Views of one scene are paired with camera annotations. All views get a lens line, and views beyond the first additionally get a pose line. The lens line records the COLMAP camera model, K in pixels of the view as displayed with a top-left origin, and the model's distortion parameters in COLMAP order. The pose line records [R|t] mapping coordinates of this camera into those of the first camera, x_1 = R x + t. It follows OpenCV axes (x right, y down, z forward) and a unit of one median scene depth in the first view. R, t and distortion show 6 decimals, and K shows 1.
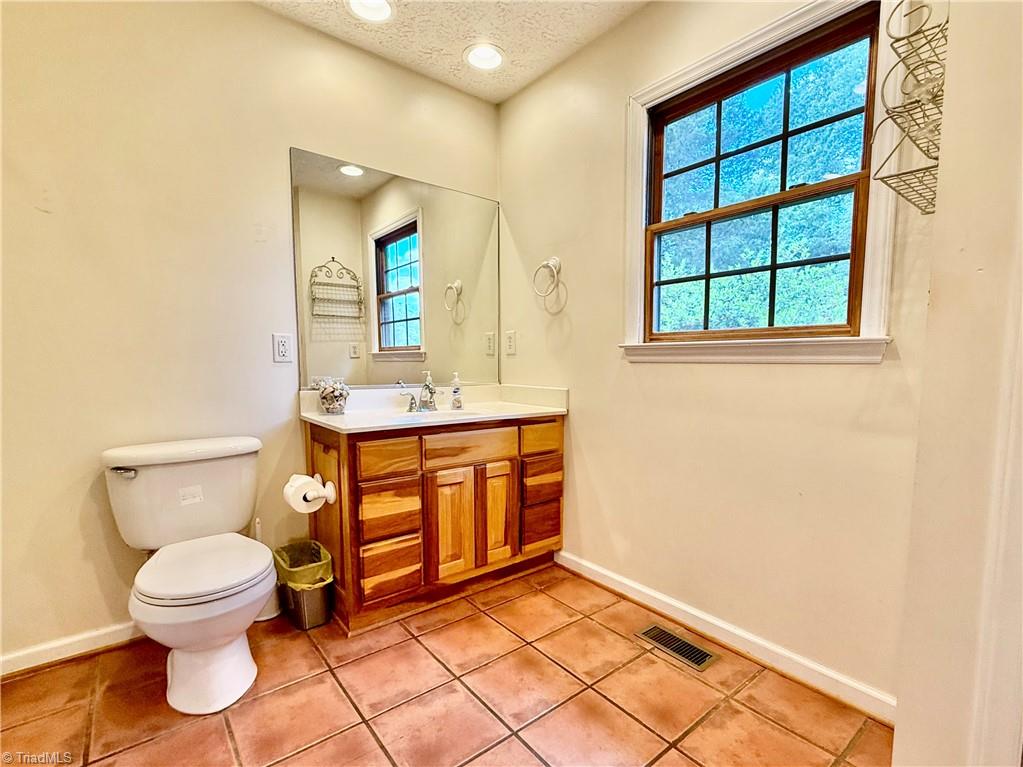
lens RADIAL K [[479.5, 0, 511.5], [0, 479.5, 383.5], [0, 0, 1]] dist [-0.000441, -0.000388]
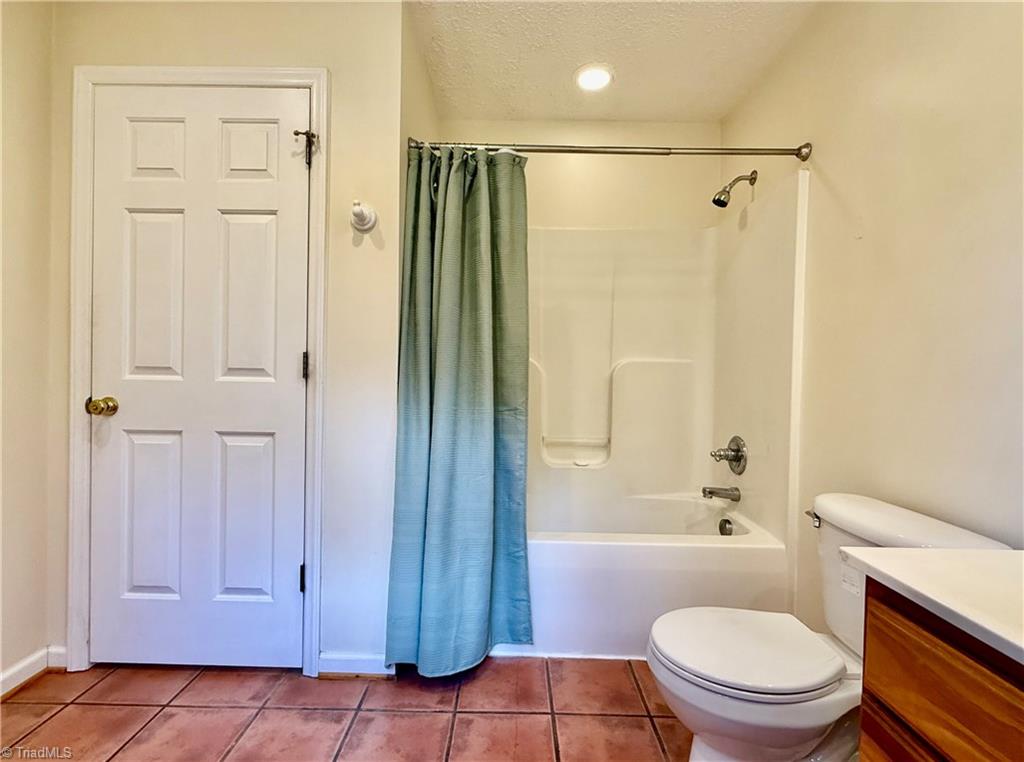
lens RADIAL K [[480.0, 0, 512.0], [0, 480.0, 381.0], [0, 0, 1]] dist [-0.000441, -0.000388]
pose [[-0.623398, -0.006181, -0.781880, 0.161552], [-0.070466, 0.996344, 0.048306, -0.050038], [0.778723, 0.085210, -0.621555, 0.803637]]
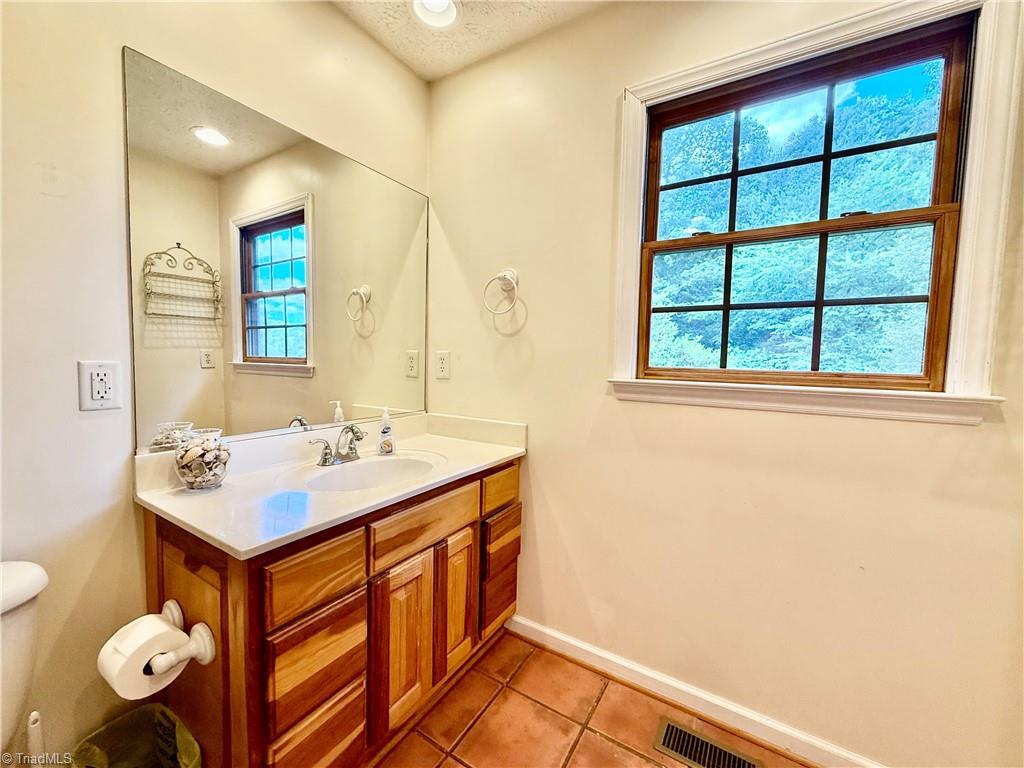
lens RADIAL K [[414.6, 0, 509.1], [0, 414.6, 369.5], [0, 0, 1]] dist [-0.002168, 0.000064]
pose [[0.942090, 0.005853, 0.335308, -0.174085], [0.000935, 0.999798, -0.020079, -0.079121], [-0.335358, 0.019230, 0.941894, 0.352730]]
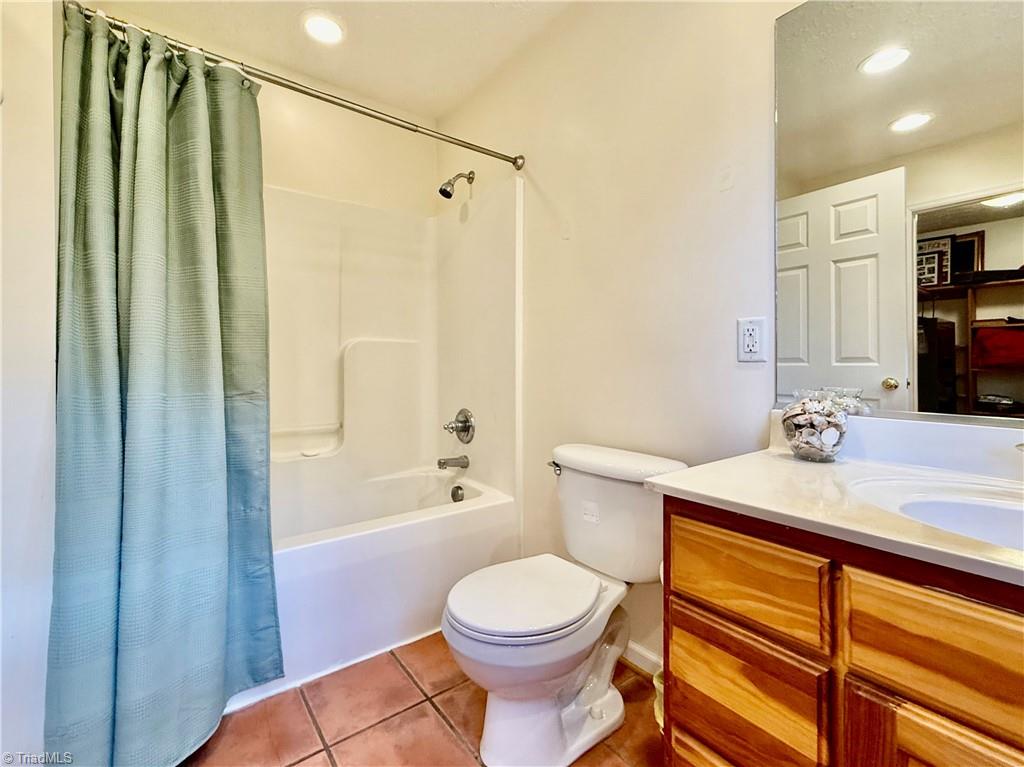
lens RADIAL K [[462.0, 0, 509.0], [0, 462.0, 363.6], [0, 0, 1]] dist [0.000290, -0.000468]
pose [[-0.025905, -0.008454, -0.999629, 0.140822], [-0.058892, 0.998240, -0.006916, -0.018416], [0.997928, 0.058691, -0.026357, 0.665475]]
